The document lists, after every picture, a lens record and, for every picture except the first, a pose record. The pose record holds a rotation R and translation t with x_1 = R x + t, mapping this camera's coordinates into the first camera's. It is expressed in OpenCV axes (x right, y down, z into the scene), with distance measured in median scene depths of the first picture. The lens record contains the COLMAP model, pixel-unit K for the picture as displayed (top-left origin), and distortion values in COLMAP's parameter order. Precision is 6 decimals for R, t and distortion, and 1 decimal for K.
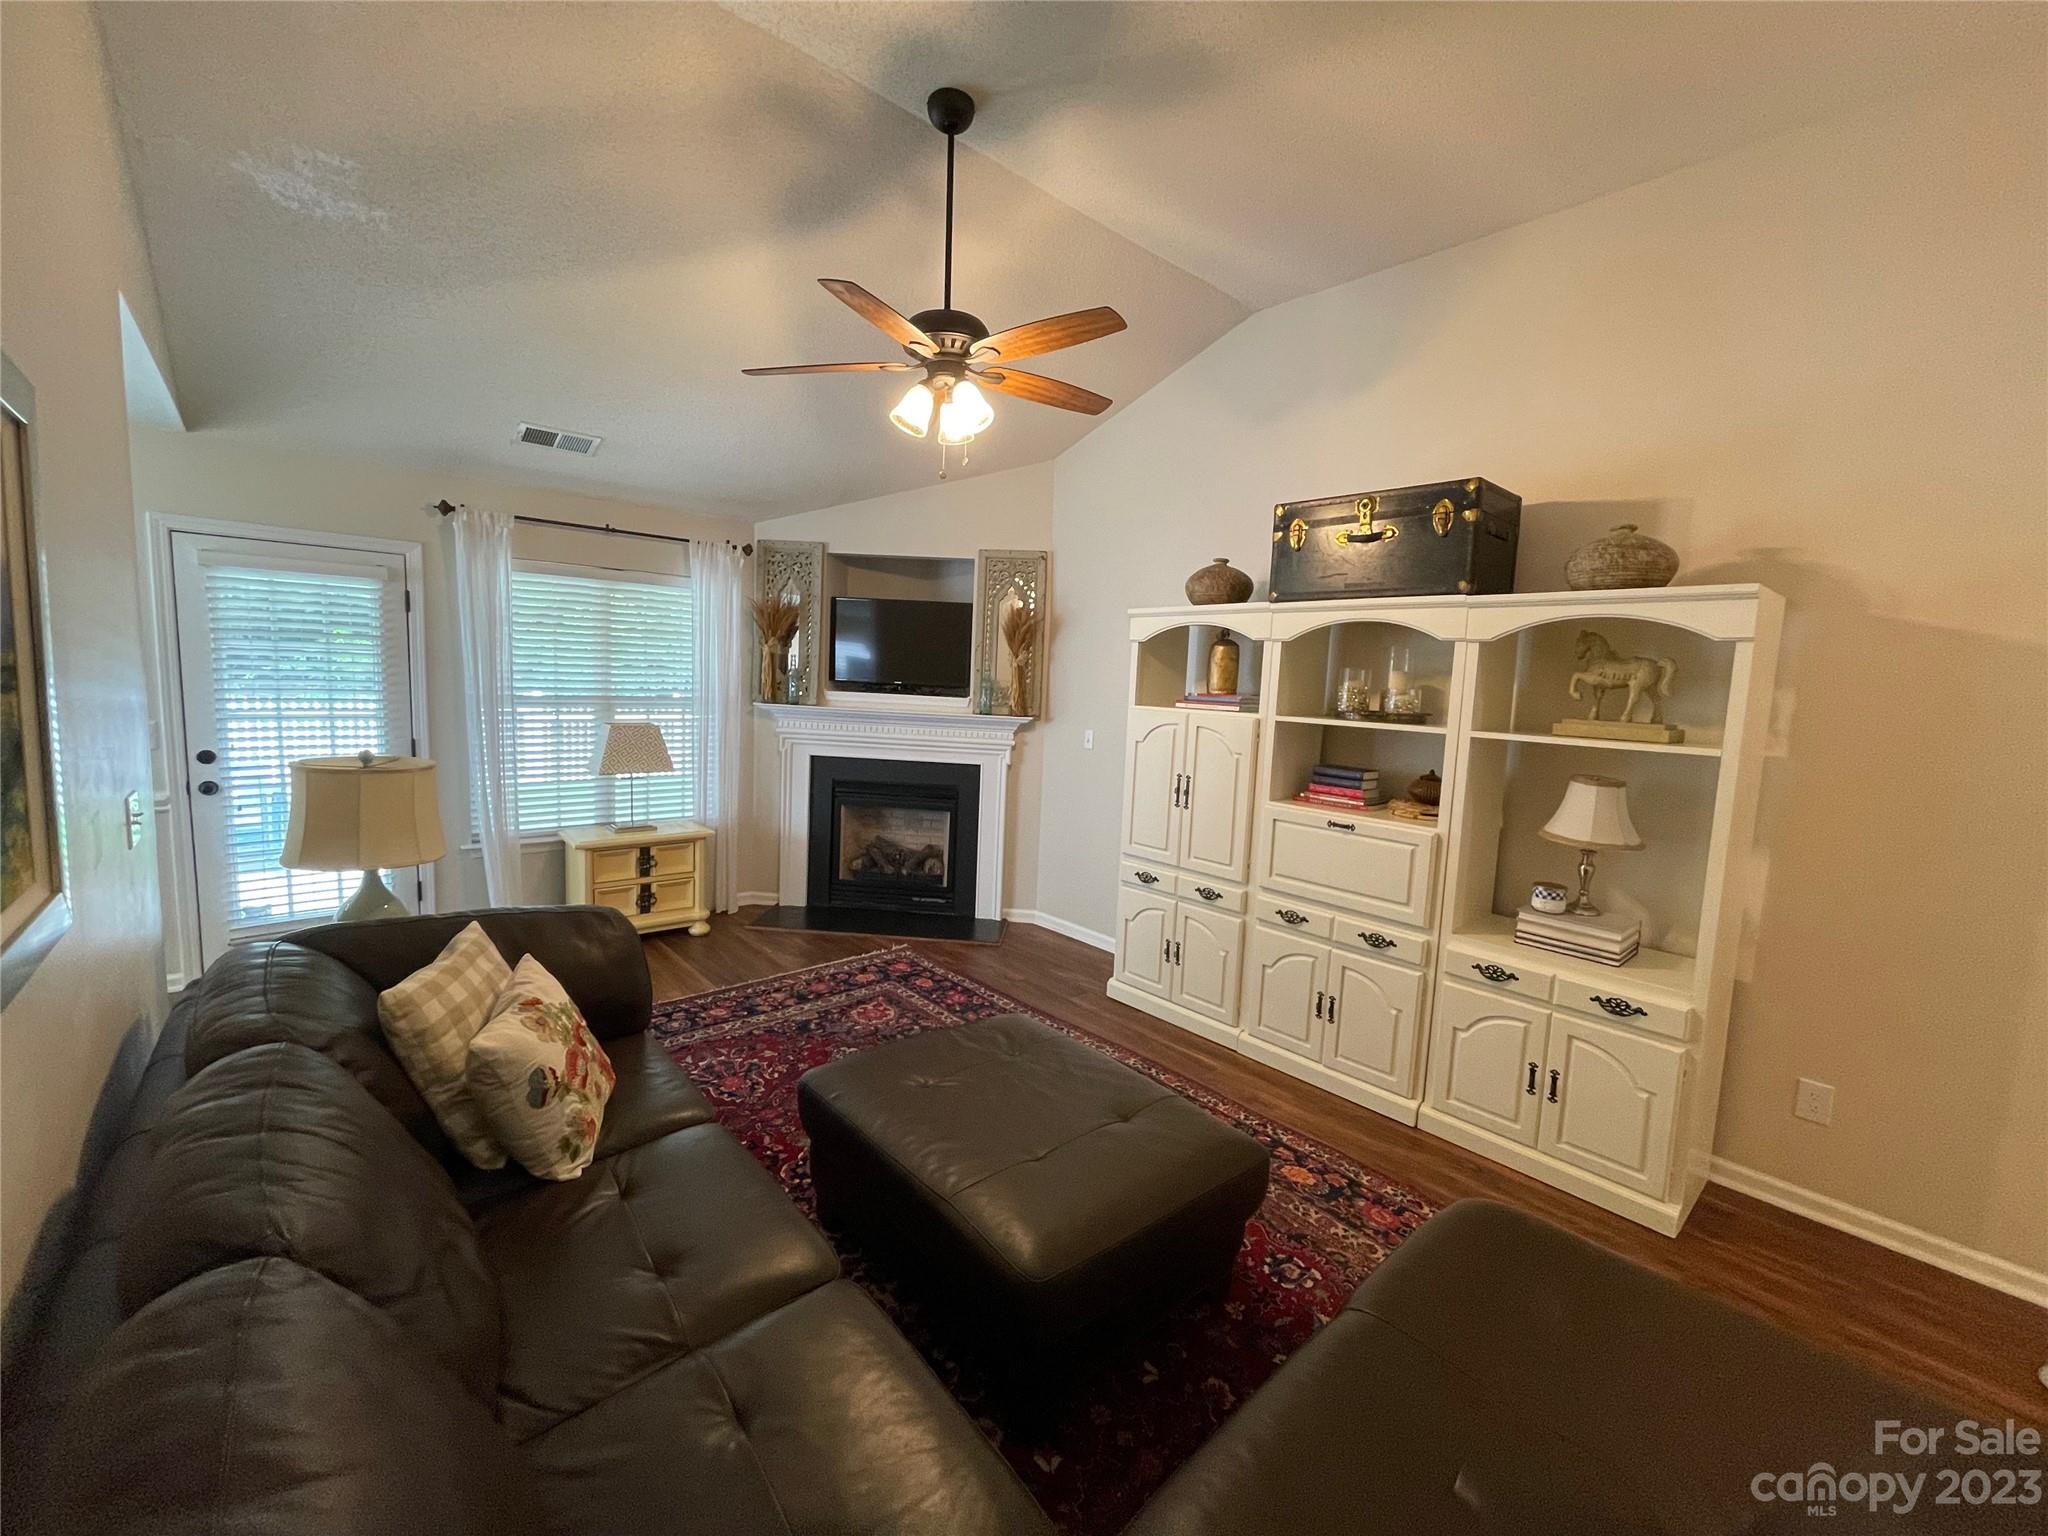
lens RADIAL K [[825.6, 0, 1014.4], [0, 825.6, 757.7], [0, 0, 1]] dist [0.001270, -0.000318]
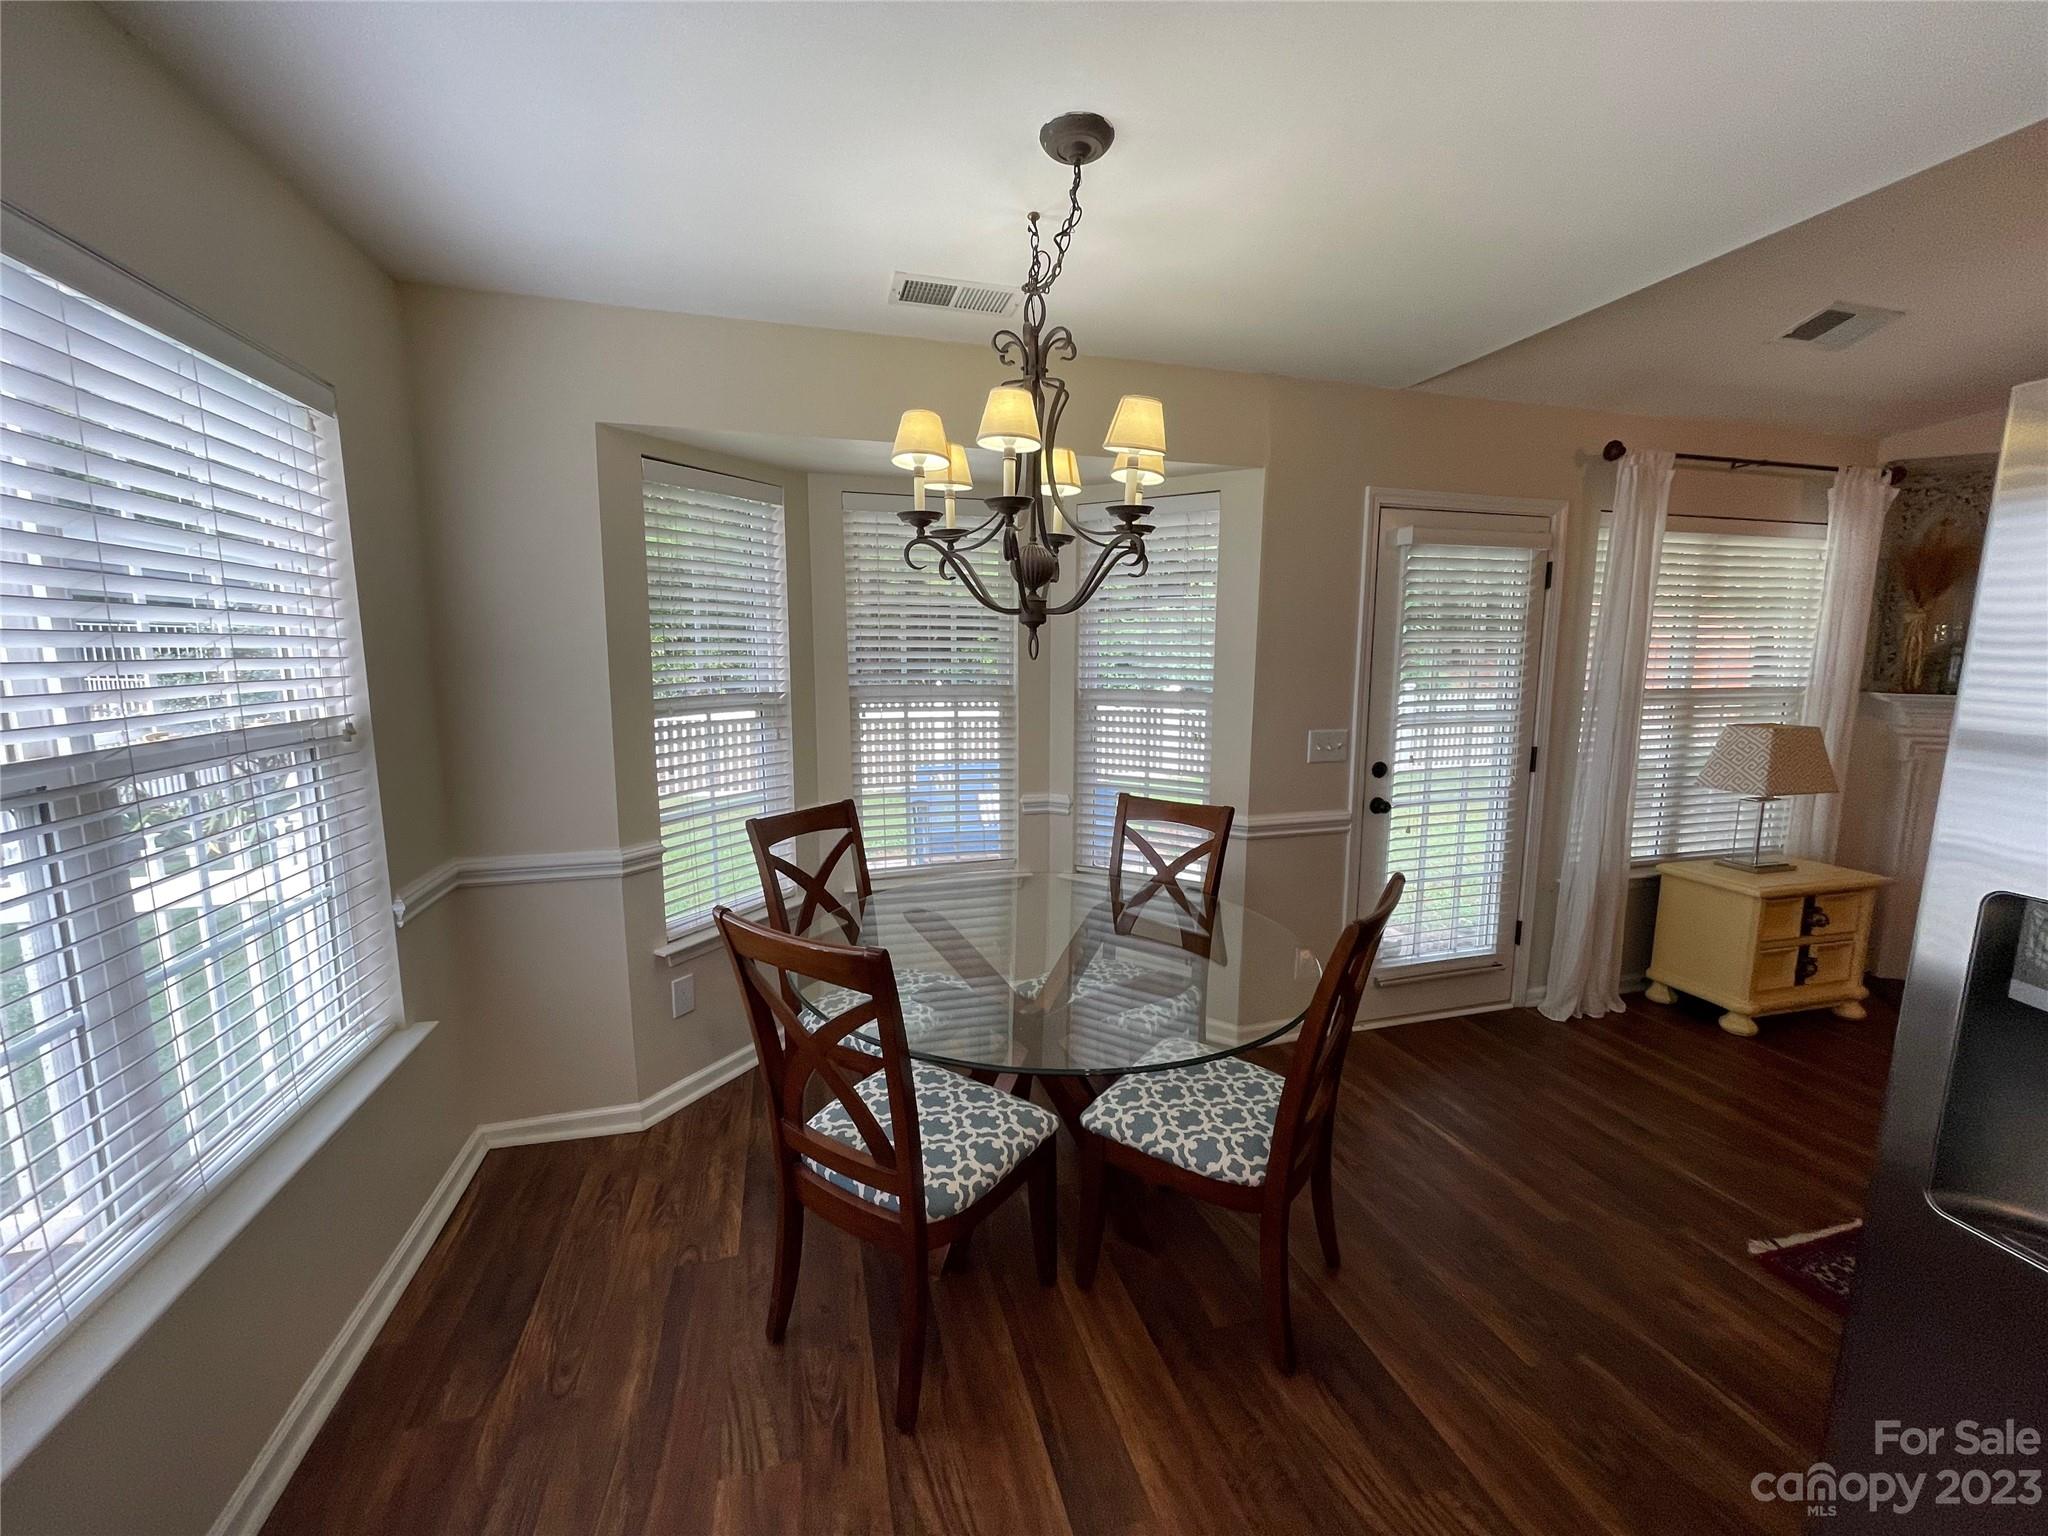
lens RADIAL K [[825.6, 0, 1020.5], [0, 825.6, 766.7], [0, 0, 1]] dist [0.001270, -0.000318]
pose [[0.910410, 0.012891, -0.413506, -0.774891], [-0.006864, 0.999847, 0.016058, -0.012386], [0.413650, -0.011781, 0.910360, 0.049083]]
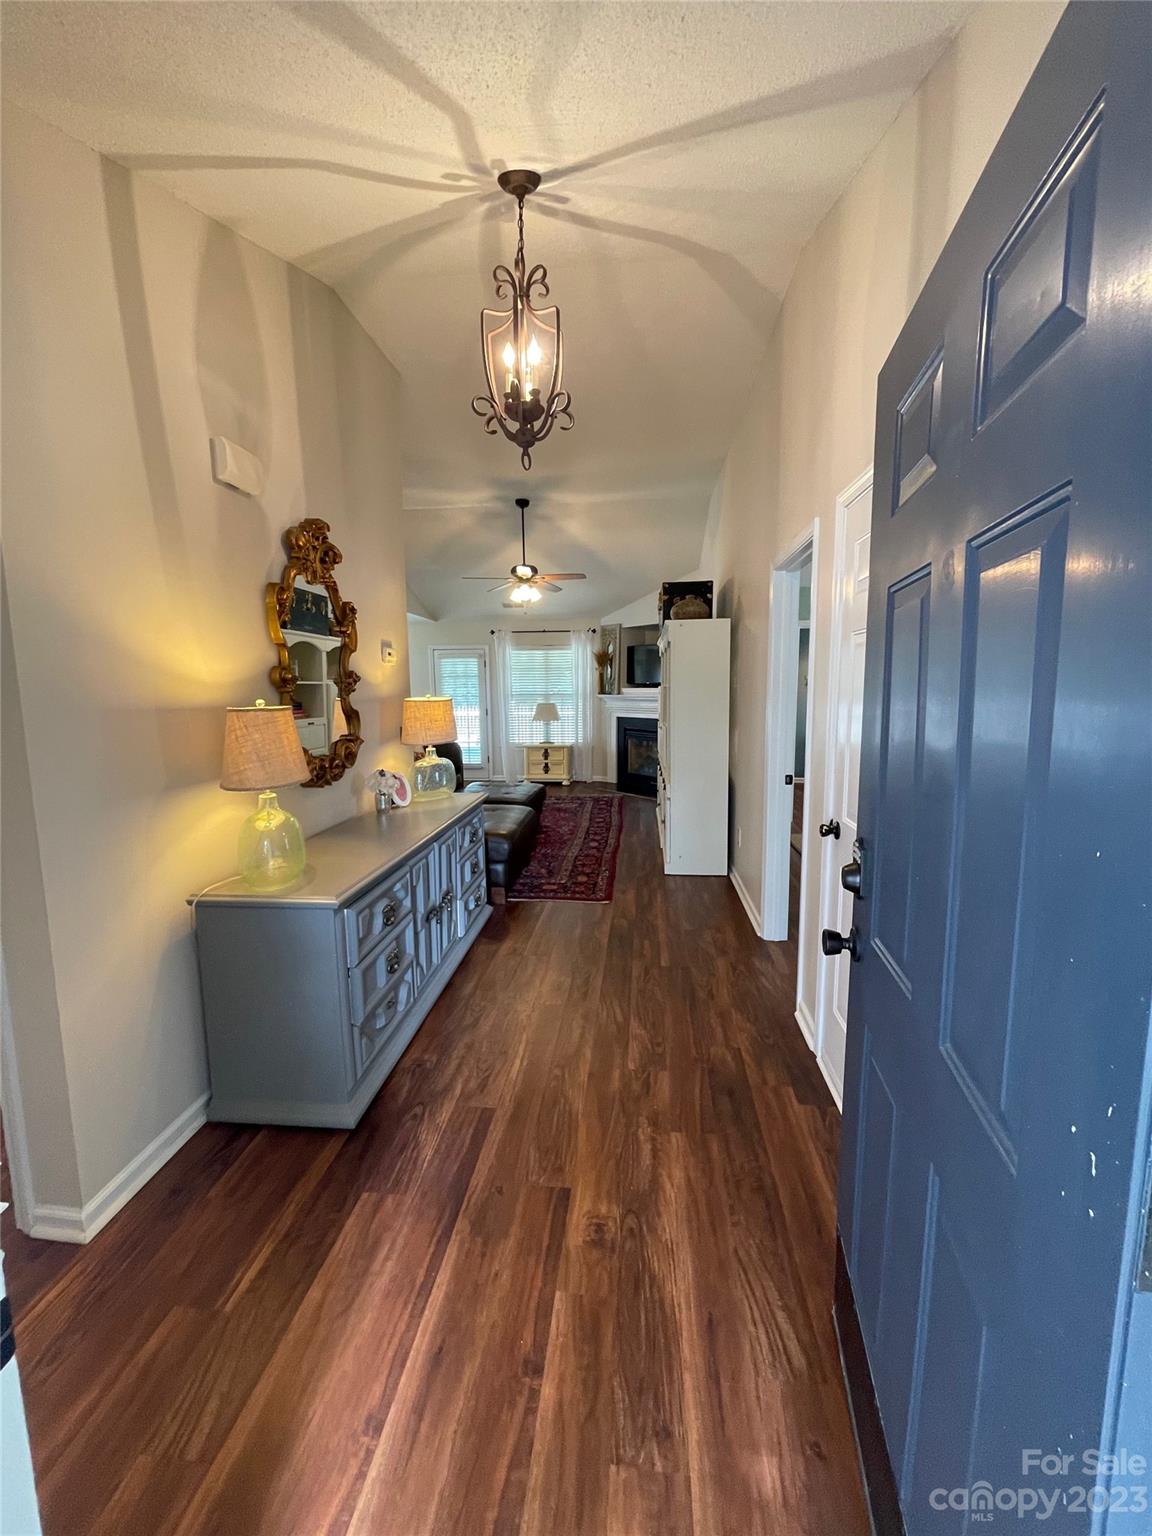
lens RADIAL K [[619.2, 0, 582.0], [0, 619.2, 767.4], [0, 0, 1]] dist [0.001270, -0.000318]
pose [[0.680950, 0.046498, -0.730852, 1.093215], [-0.032372, 0.998918, 0.033391, 0.097117], [0.731614, 0.000922, 0.681718, -0.281216]]
